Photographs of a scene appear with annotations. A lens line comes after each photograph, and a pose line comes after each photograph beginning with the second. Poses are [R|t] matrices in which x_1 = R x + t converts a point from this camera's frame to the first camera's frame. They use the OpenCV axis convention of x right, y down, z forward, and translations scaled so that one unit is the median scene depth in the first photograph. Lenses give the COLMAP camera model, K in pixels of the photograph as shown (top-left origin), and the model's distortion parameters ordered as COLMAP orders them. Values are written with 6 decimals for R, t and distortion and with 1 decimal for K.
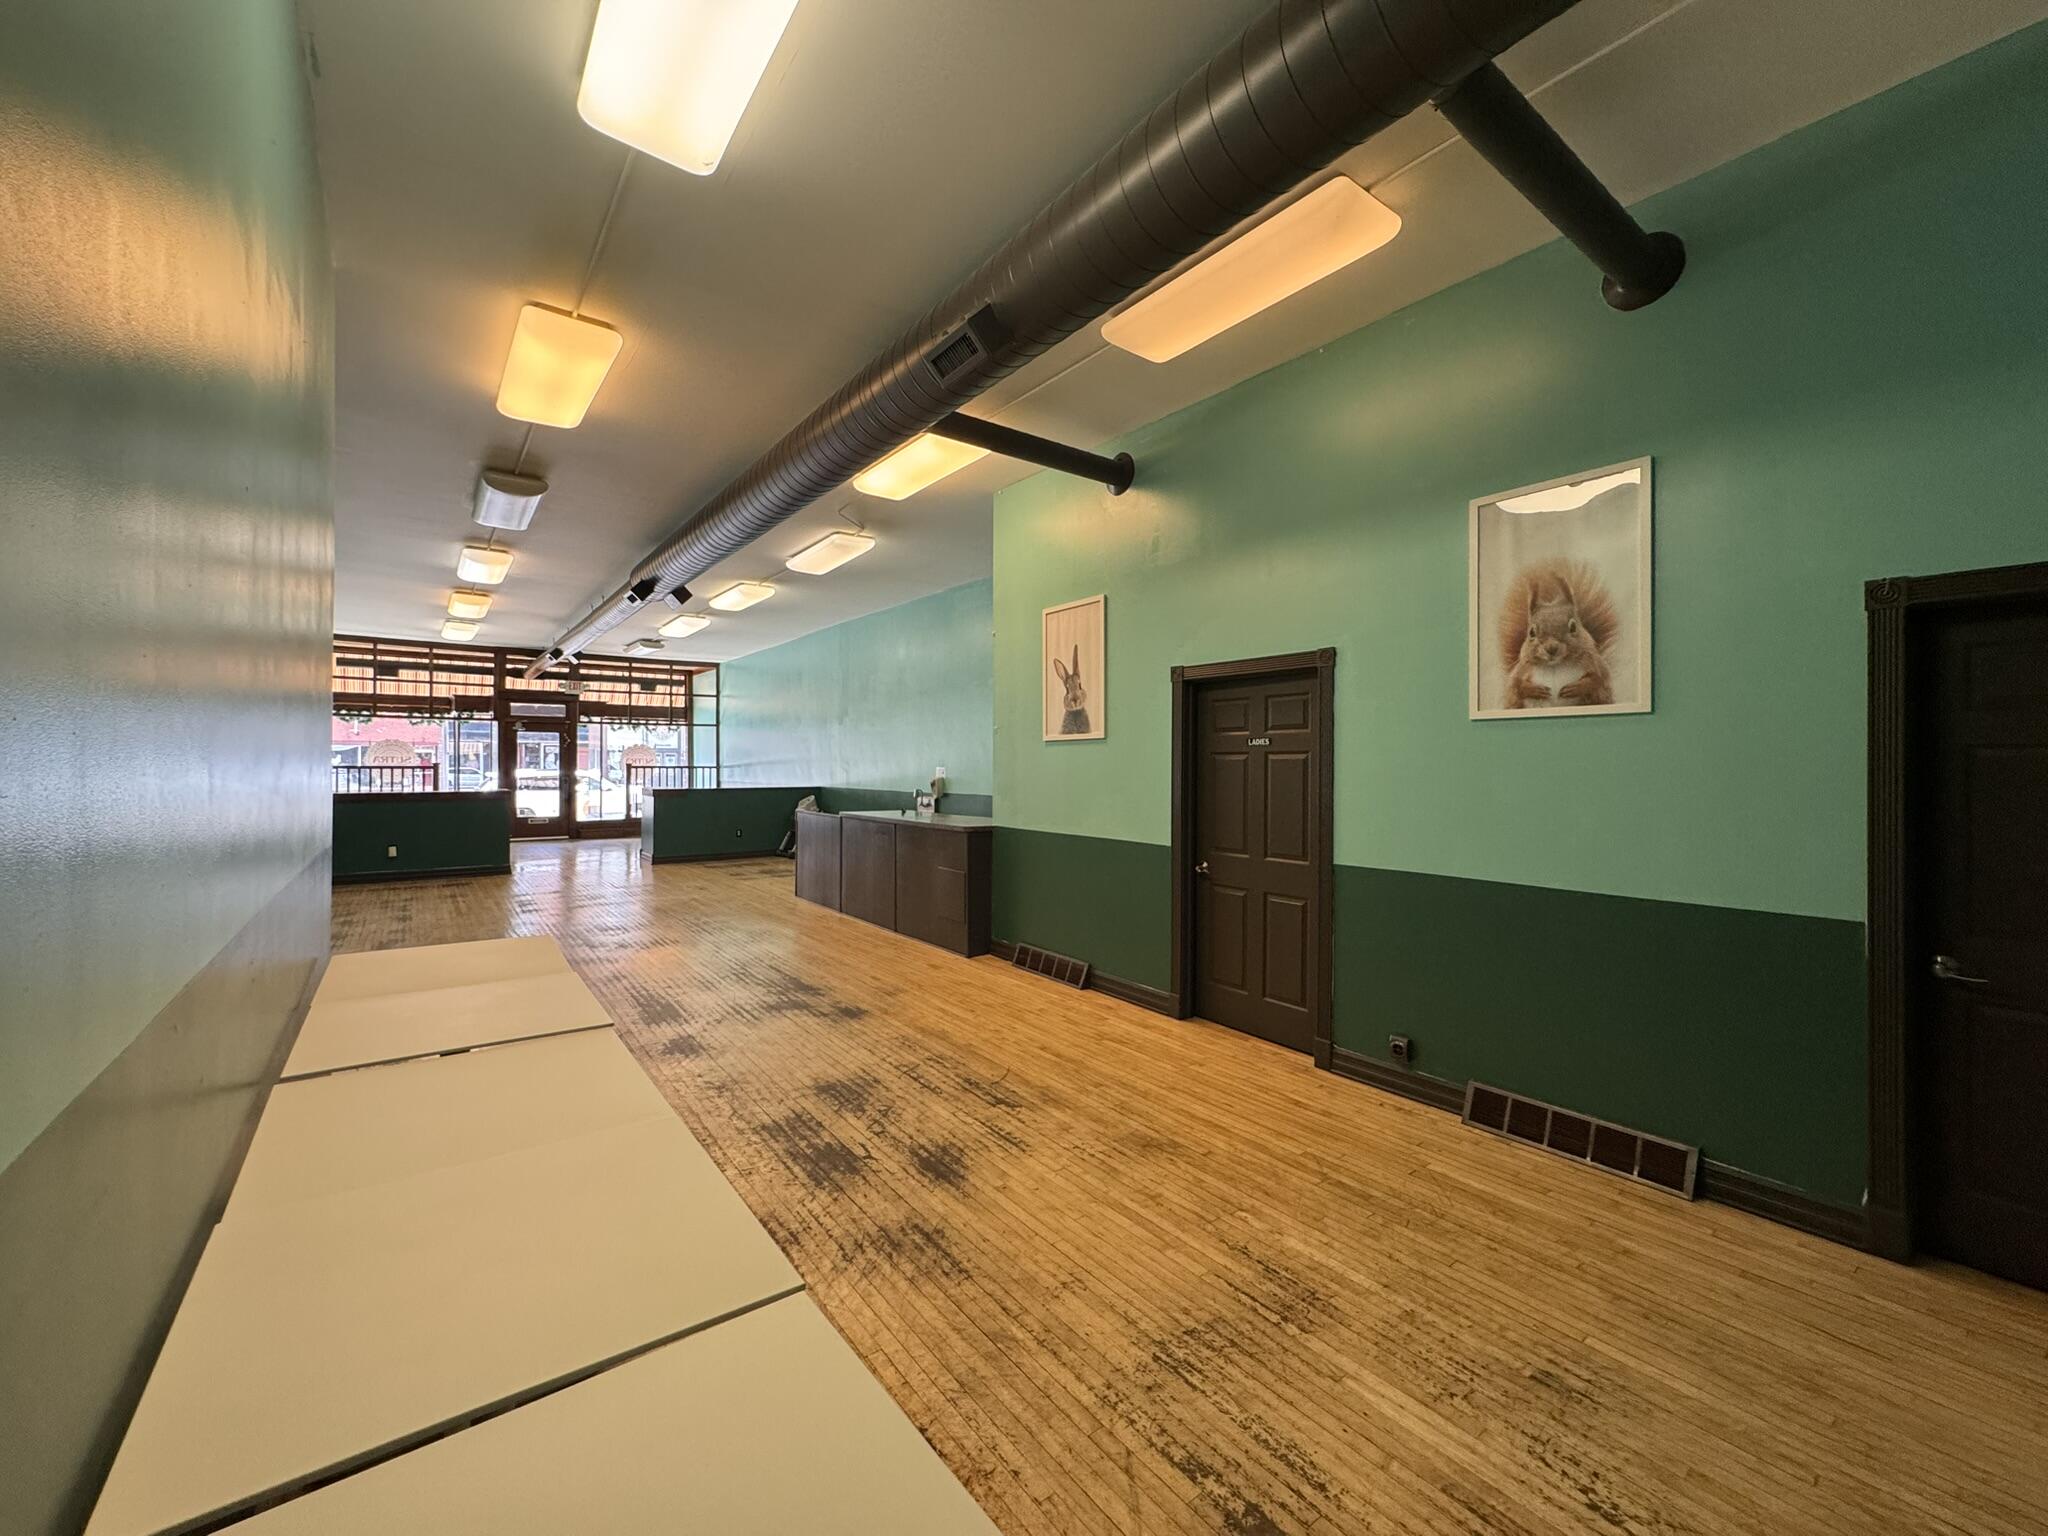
lens RADIAL K [[821.5, 0, 1015.3], [0, 821.5, 761.0], [0, 0, 1]] dist [-0.003657, 0.000957]
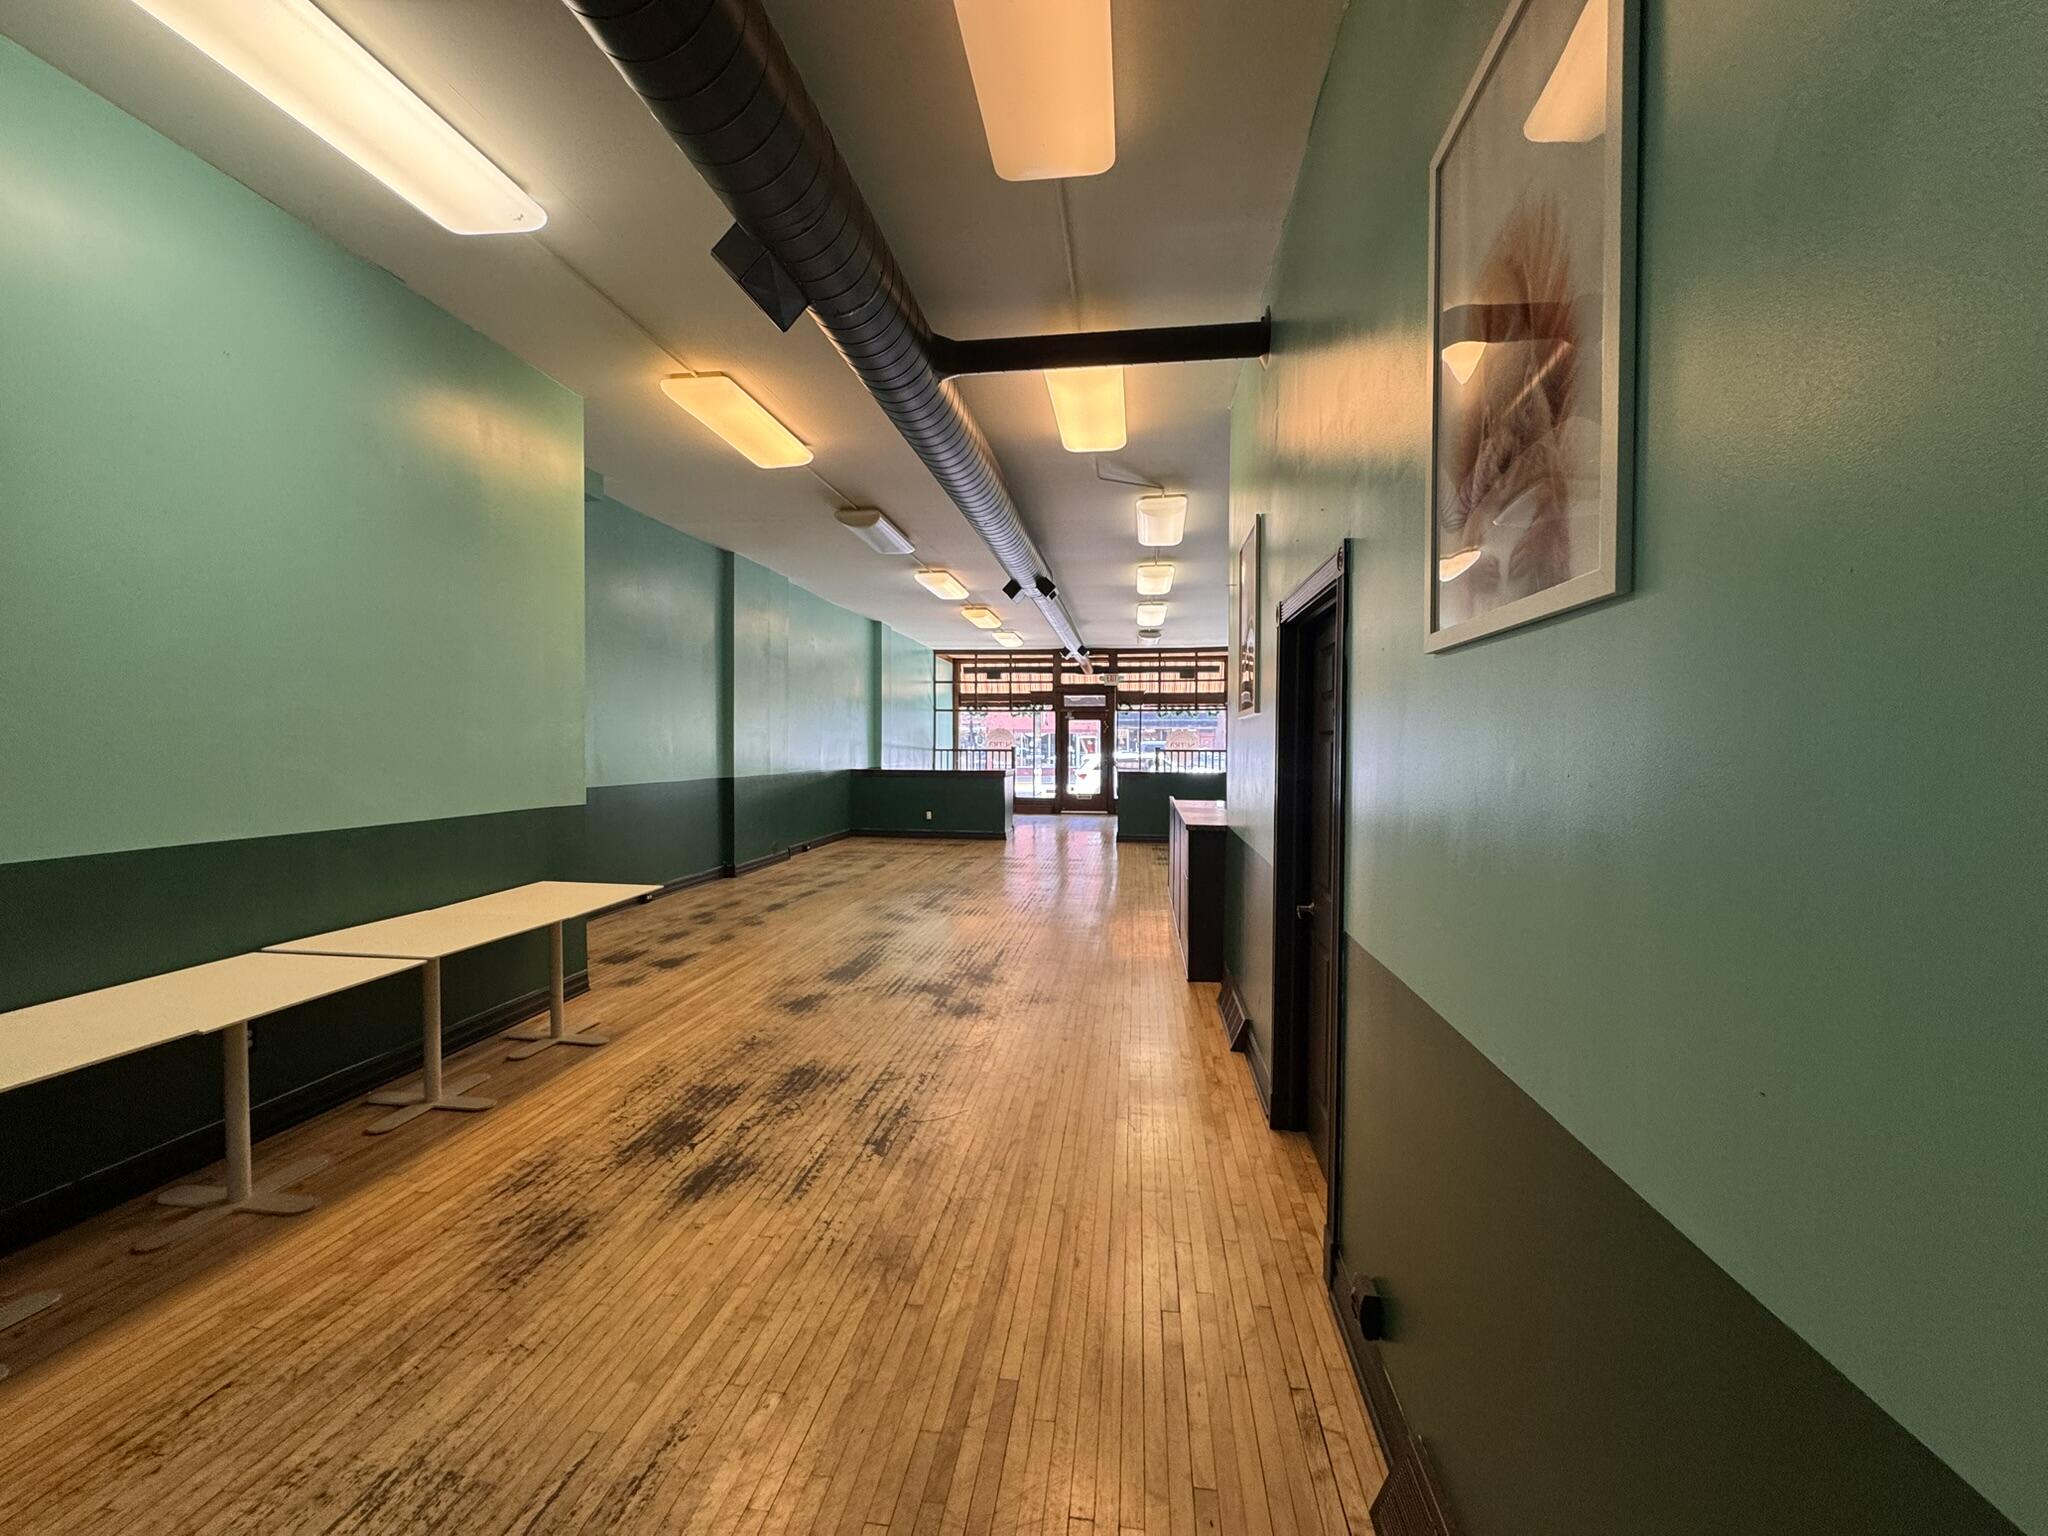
lens RADIAL K [[821.5, 0, 1023.1], [0, 821.5, 749.1], [0, 0, 1]] dist [-0.003657, 0.000957]
pose [[0.714596, 0.001862, -0.699535, 0.209235], [0.001287, 0.999991, 0.003977, 0.000834], [0.699536, -0.003743, 0.714587, 0.151655]]
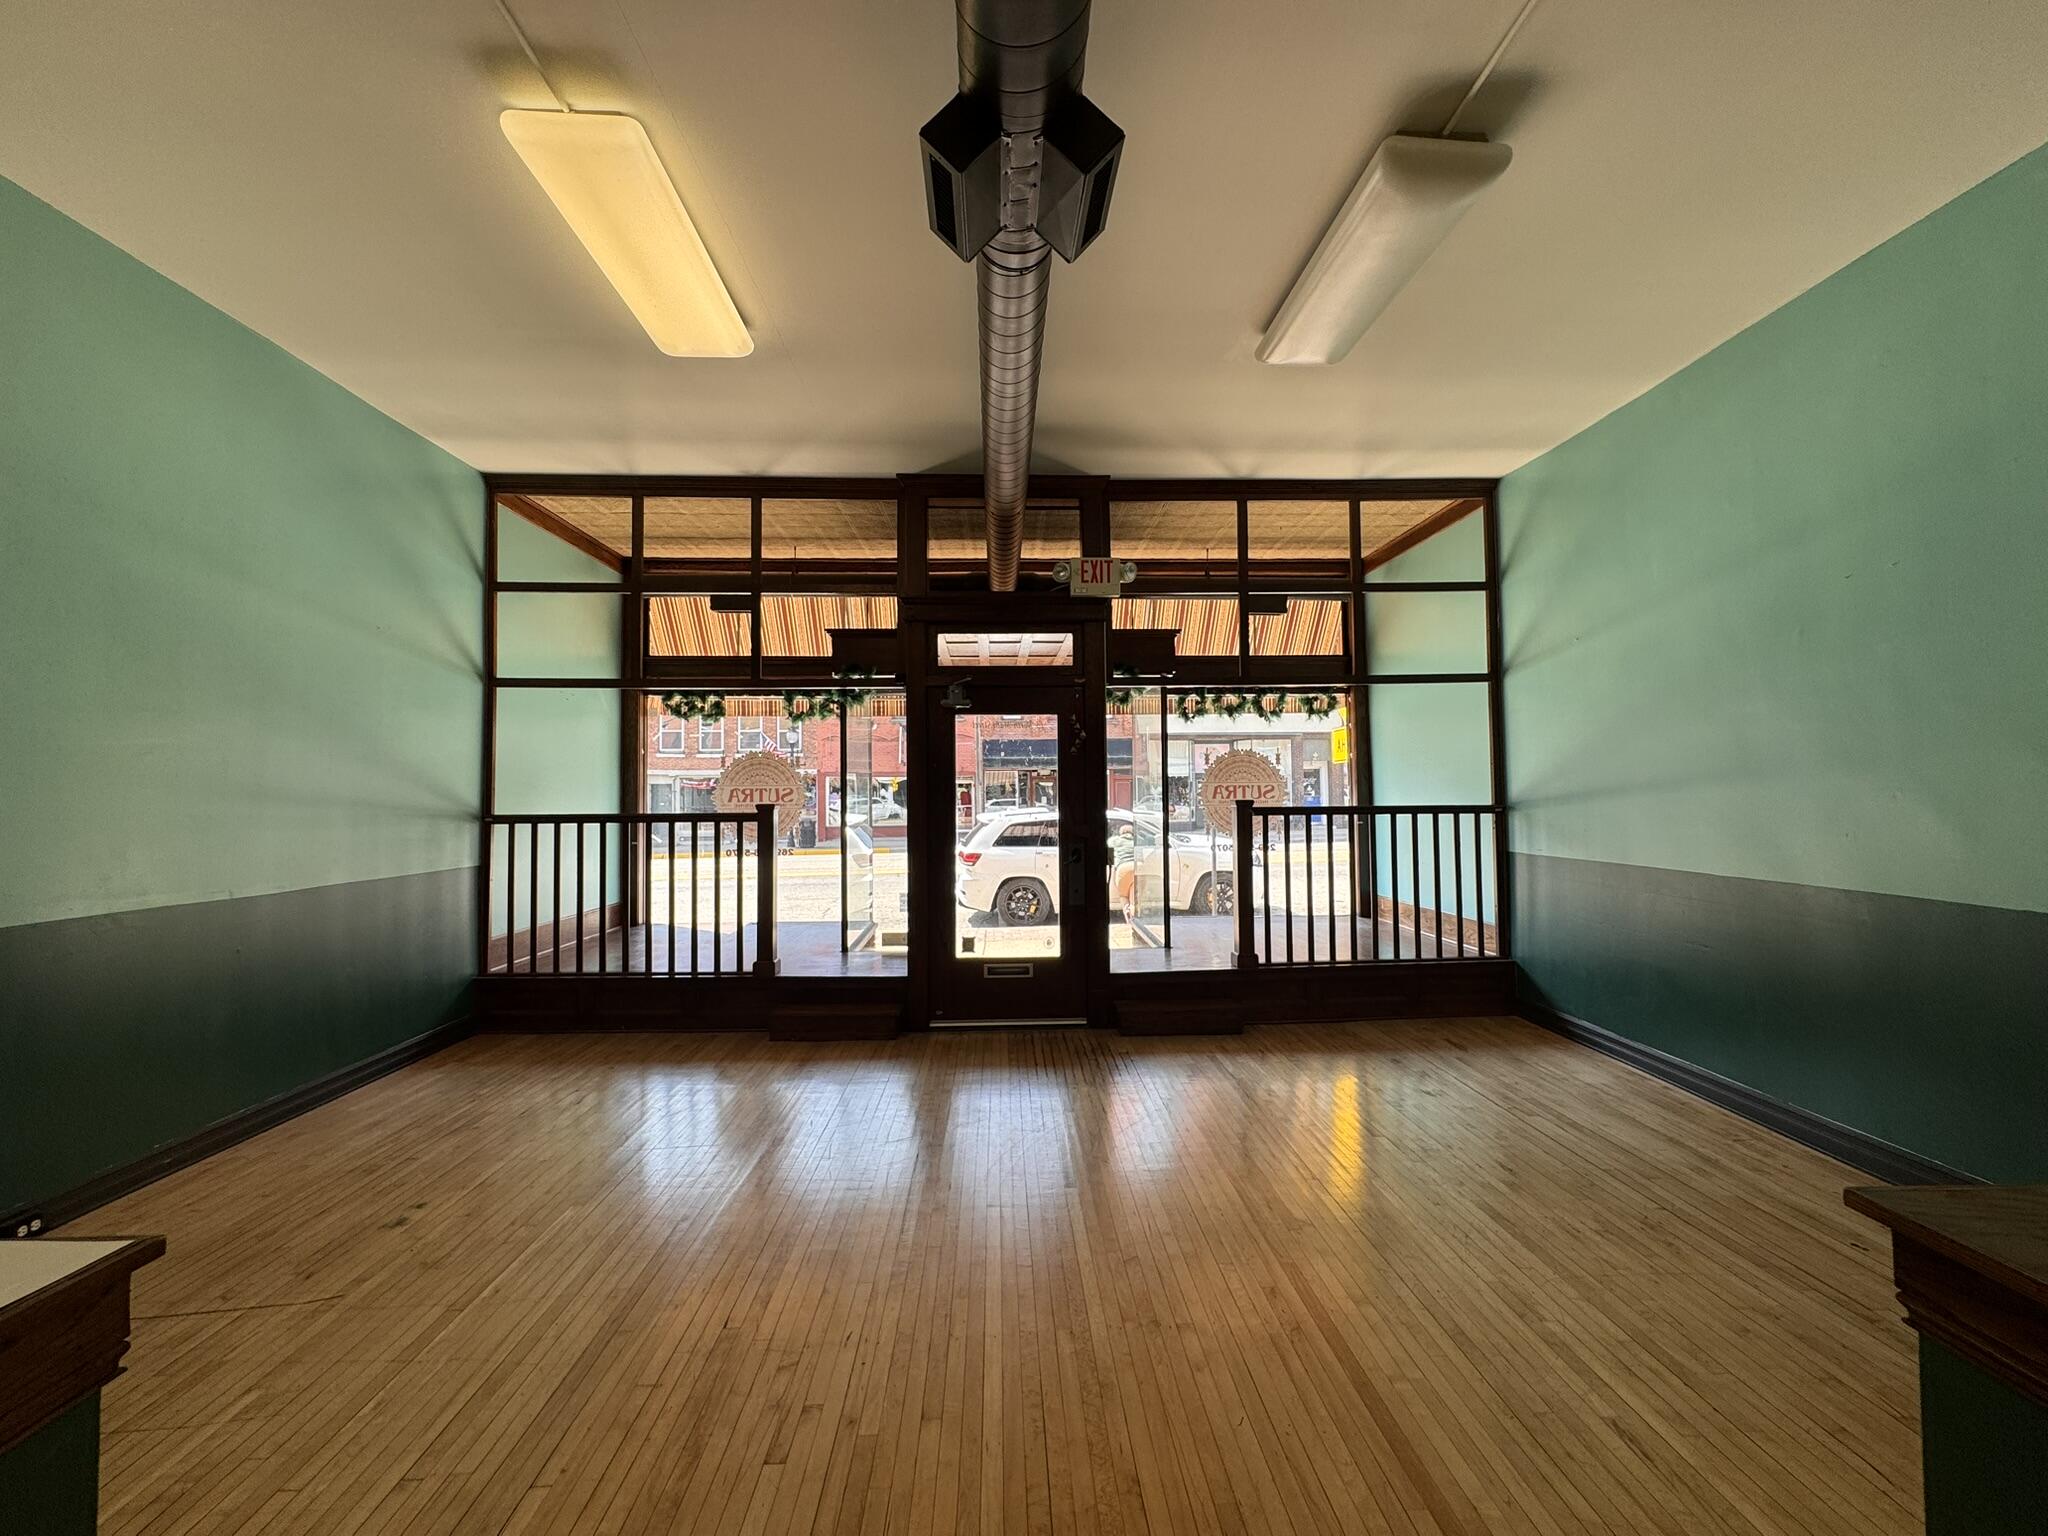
lens RADIAL K [[821.5, 0, 1025.9], [0, 821.5, 760.5], [0, 0, 1]] dist [-0.003657, 0.000957]
pose [[0.821204, -0.035222, -0.569546, -0.484636], [0.015891, 0.999118, -0.038875, -0.002471], [0.570413, 0.022874, 0.821039, 0.927332]]
